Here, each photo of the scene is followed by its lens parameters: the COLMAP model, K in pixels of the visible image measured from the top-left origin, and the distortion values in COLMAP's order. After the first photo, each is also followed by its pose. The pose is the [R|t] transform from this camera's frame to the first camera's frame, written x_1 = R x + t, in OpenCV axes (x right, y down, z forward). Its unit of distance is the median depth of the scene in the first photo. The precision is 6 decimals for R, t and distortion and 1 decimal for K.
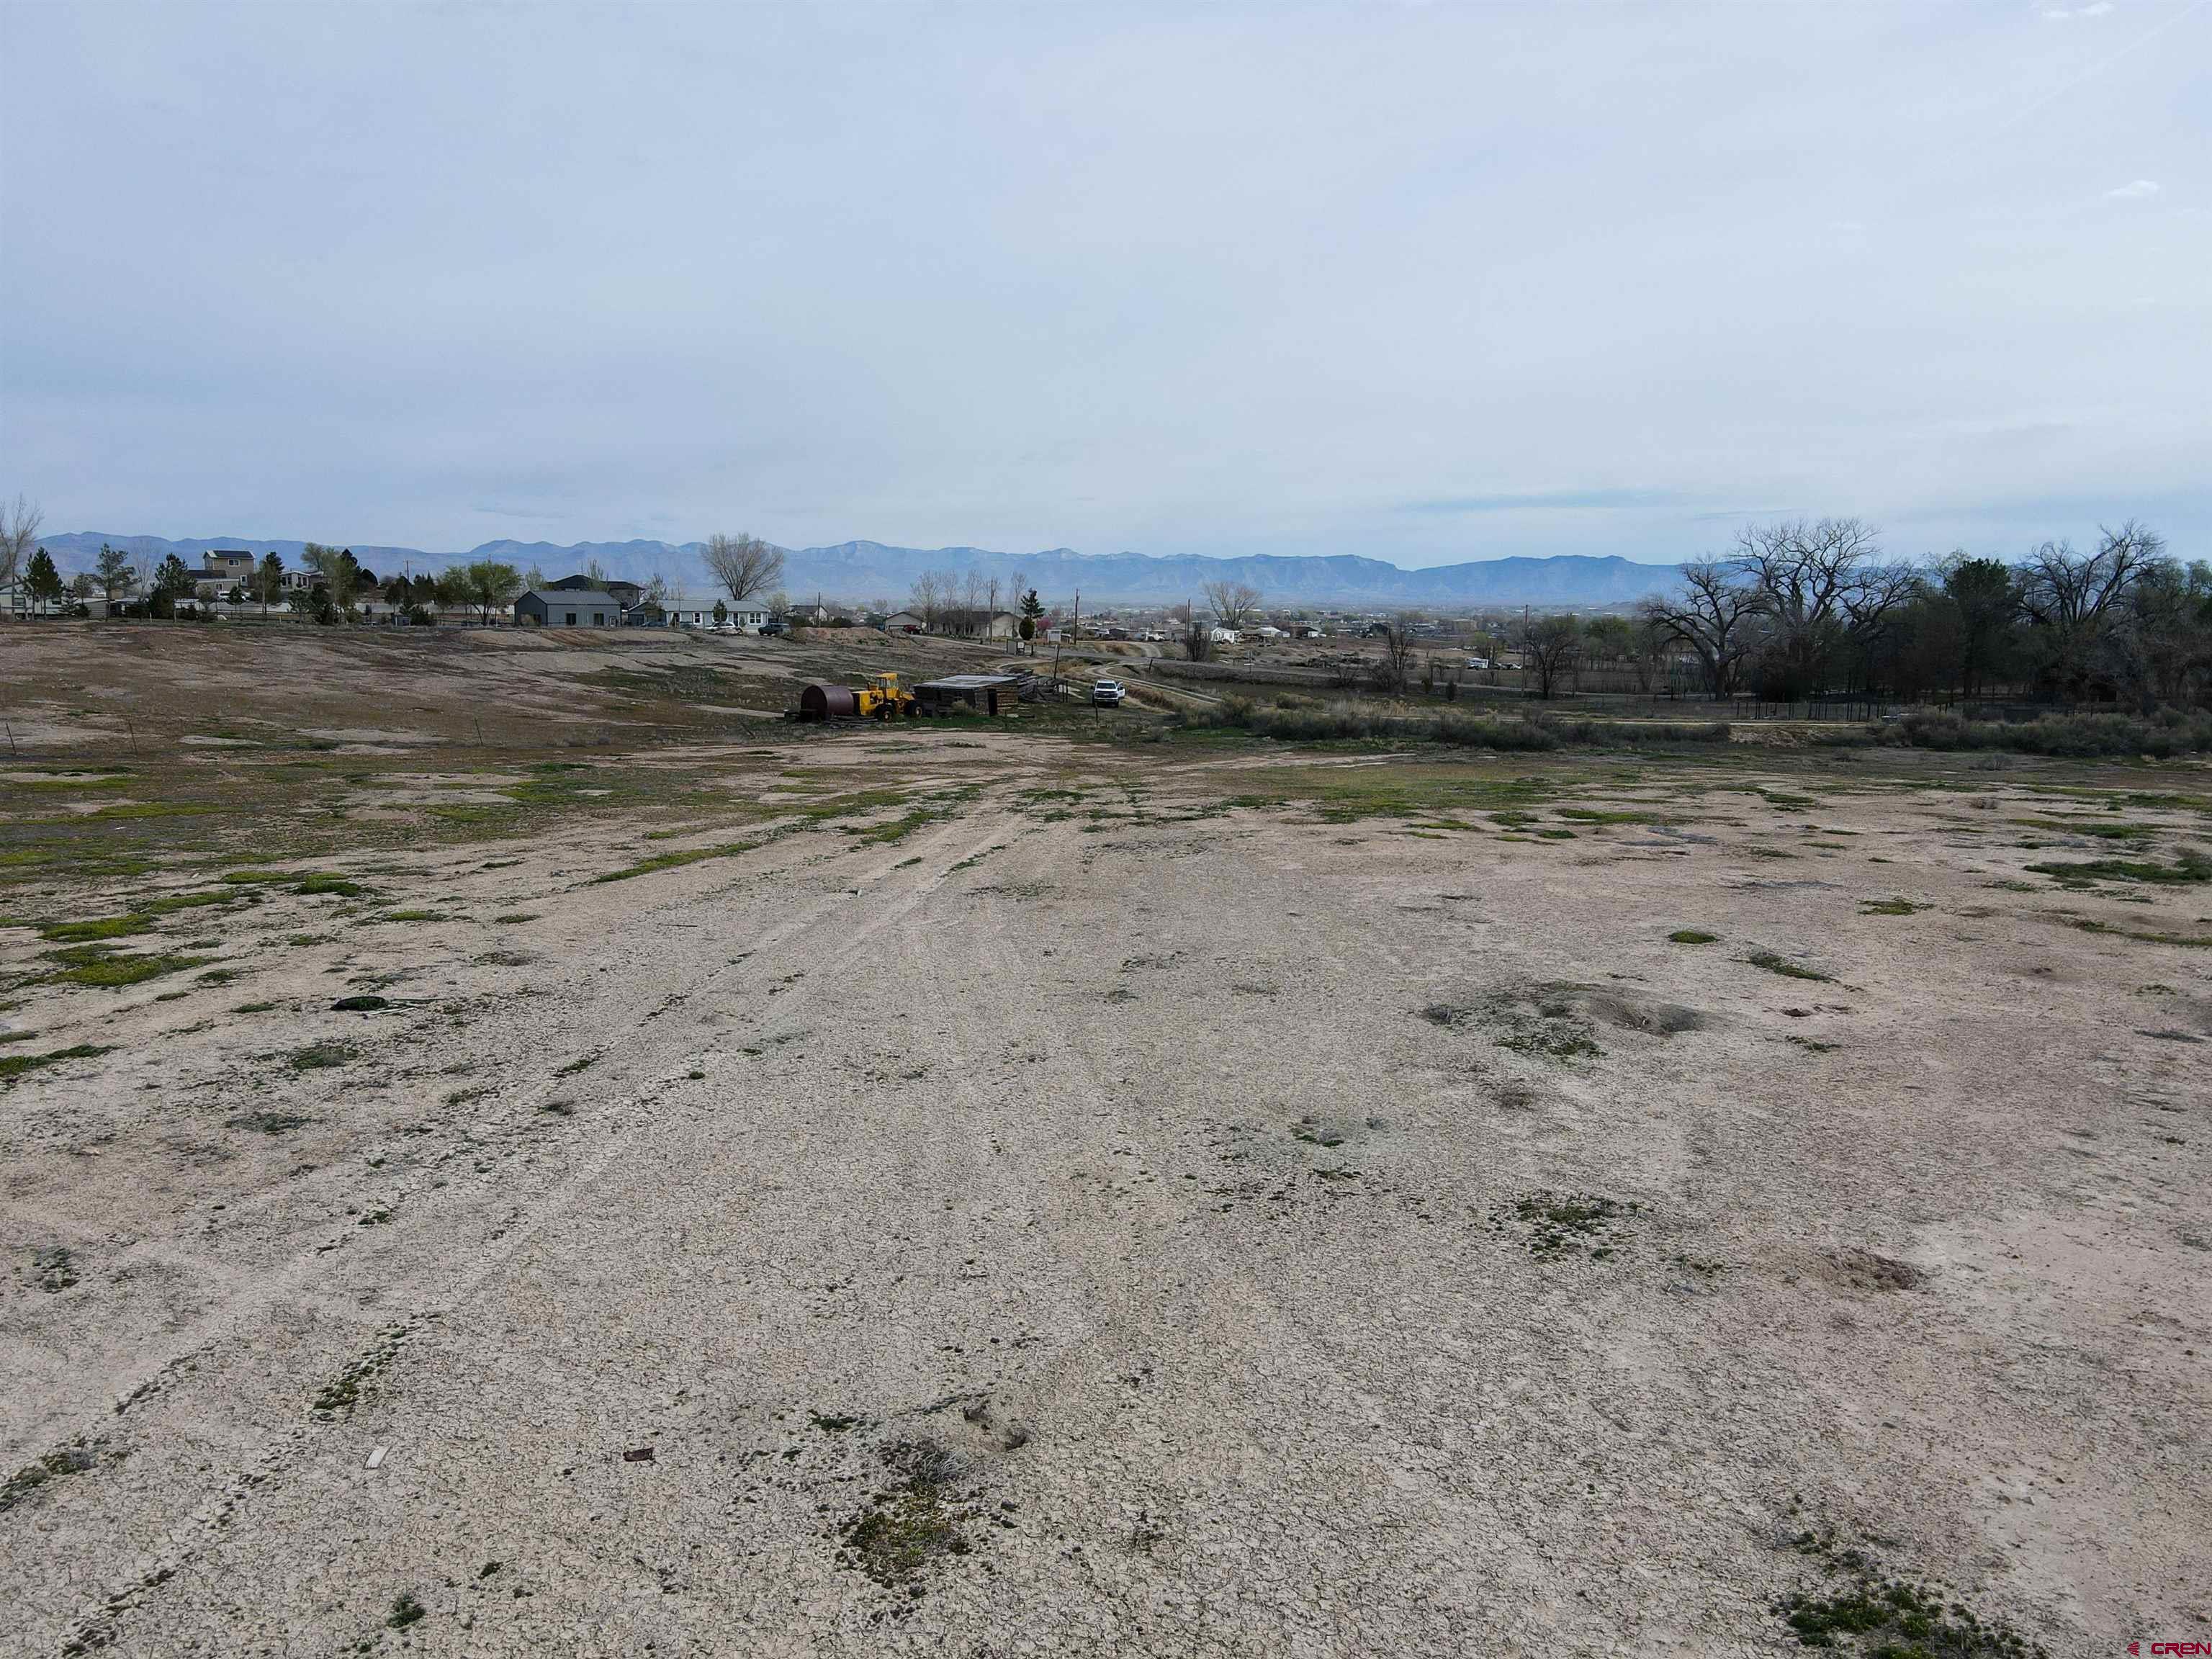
lens RADIAL K [[1639.9, 0, 1098.3], [0, 1639.9, 841.3], [0, 0, 1]] dist [0.027622, -0.006383]
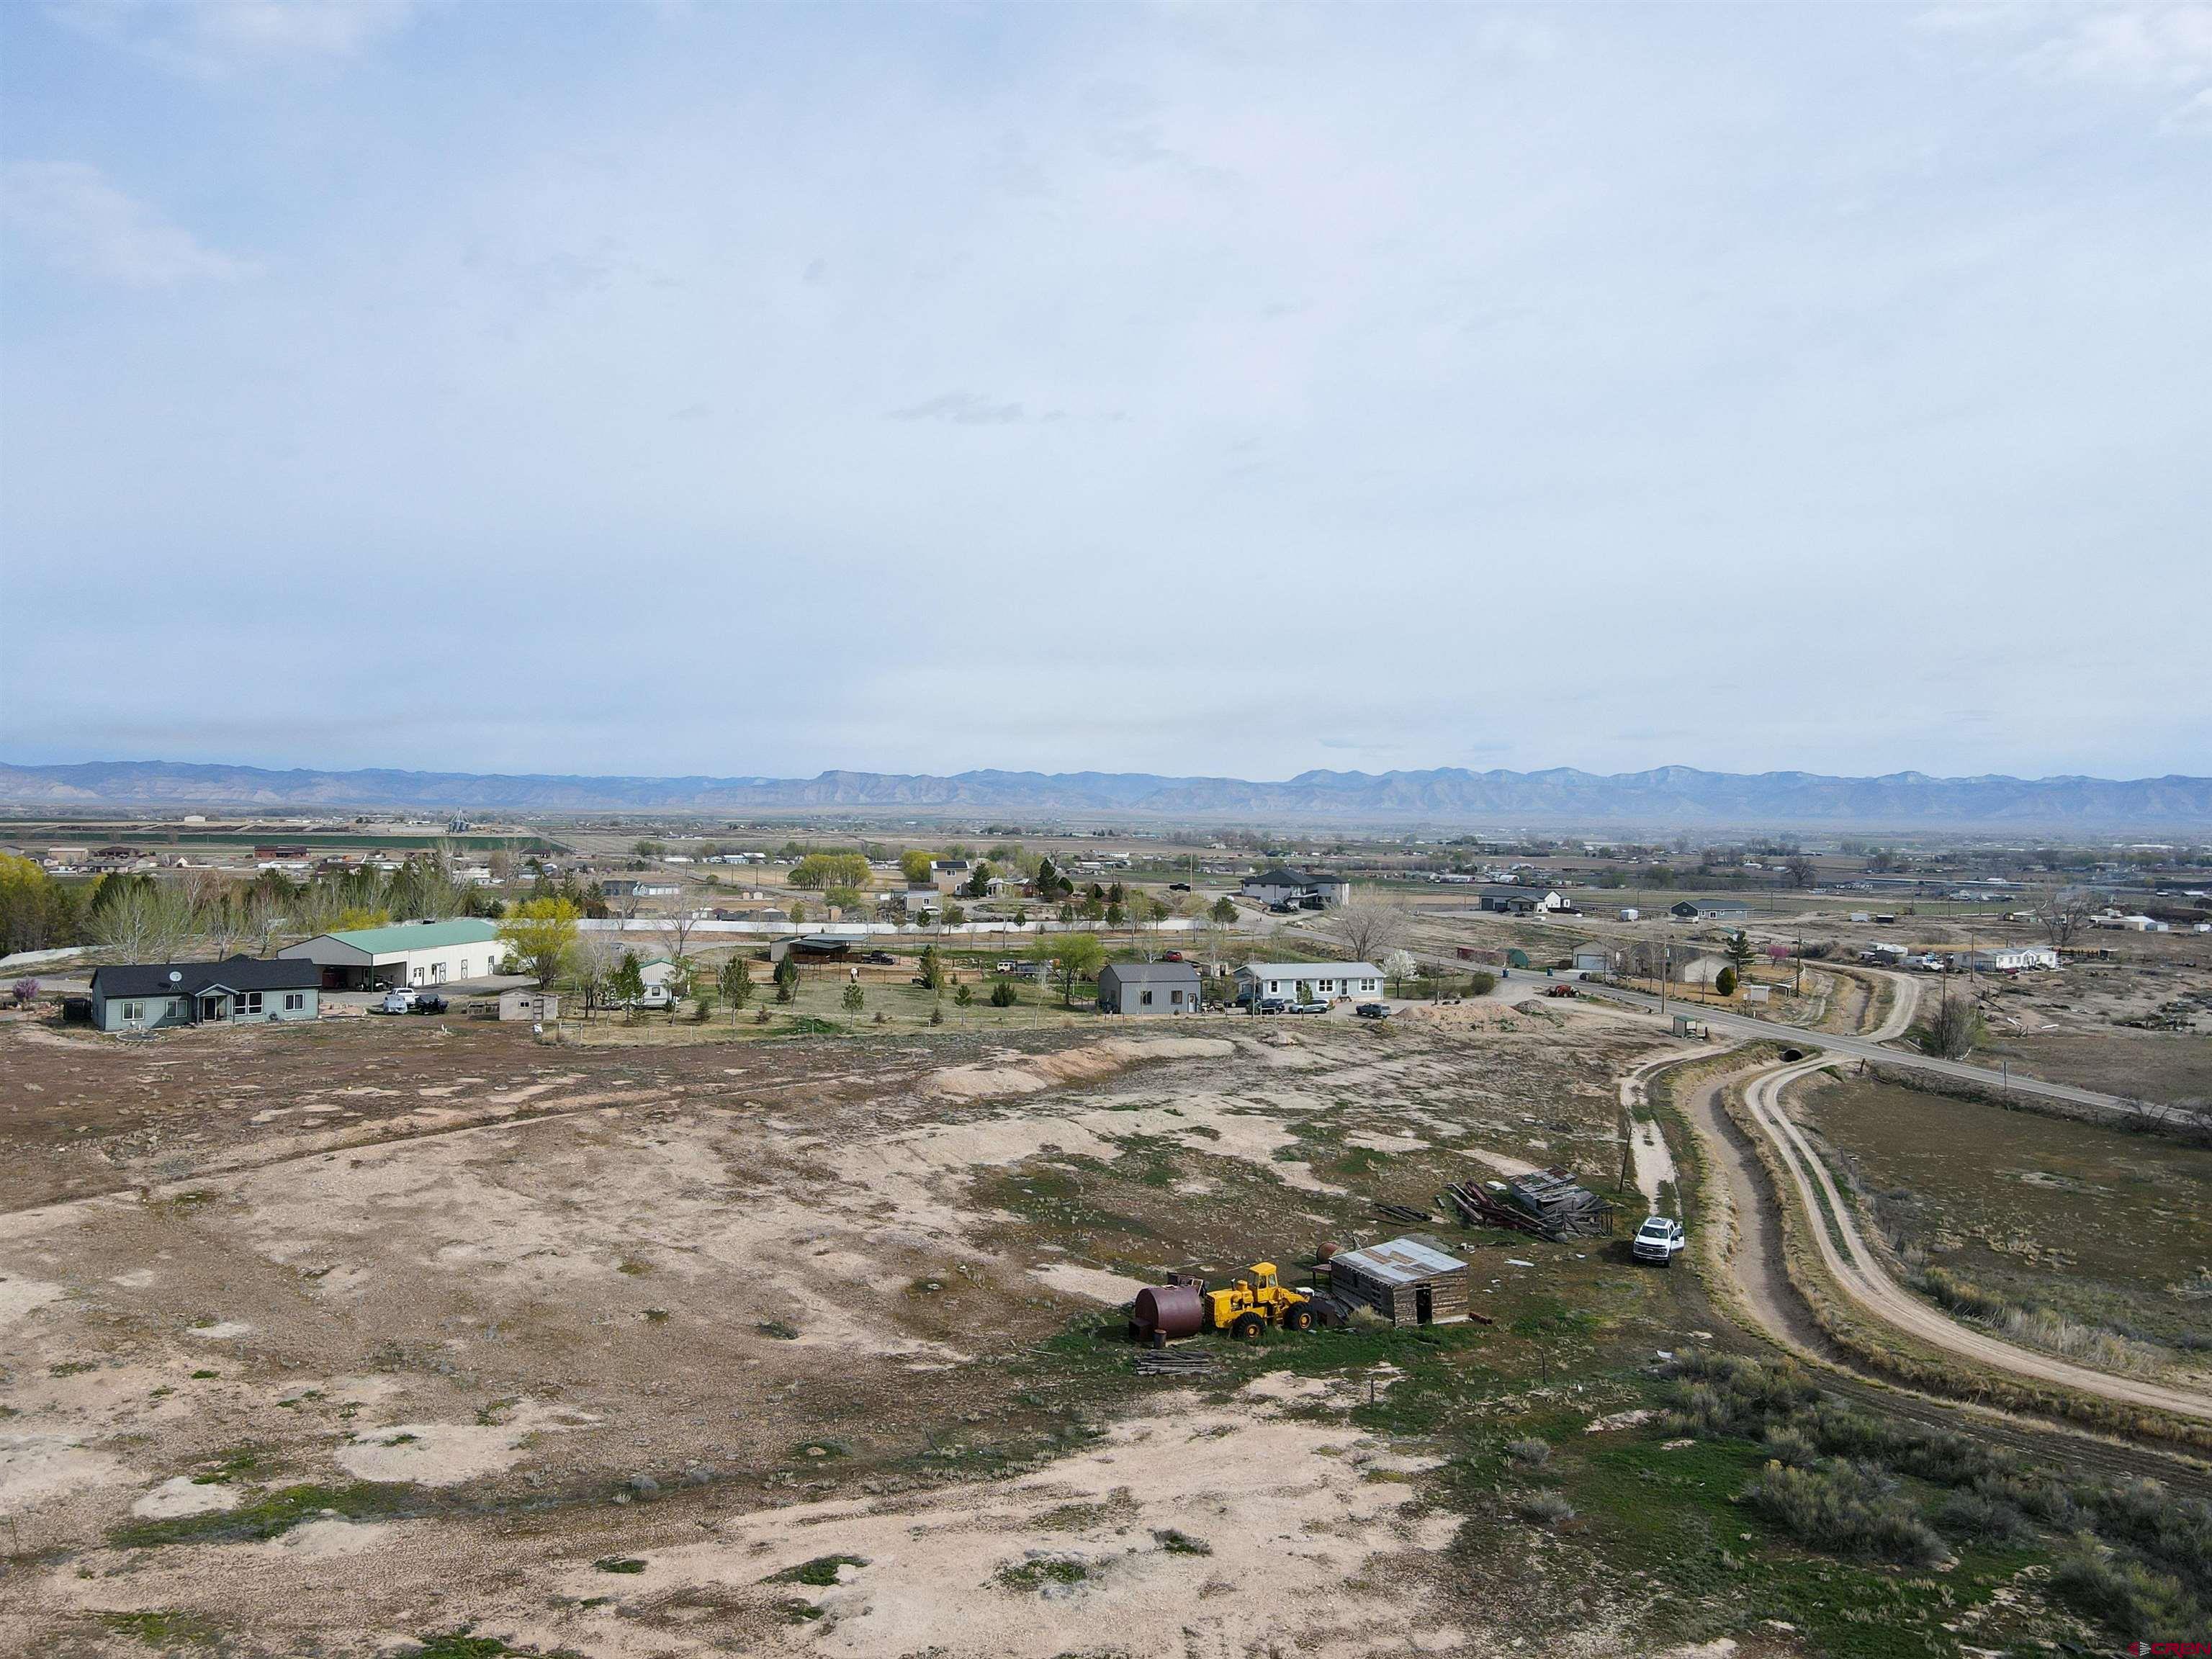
lens RADIAL K [[1639.9, 0, 1093.5], [0, 1639.9, 841.2], [0, 0, 1]] dist [0.027622, -0.006383]
pose [[0.887504, 0.015086, -0.460552, 0.116323], [-0.077924, 0.989983, -0.117735, -0.159696], [0.454163, 0.140378, 0.879790, 0.220629]]
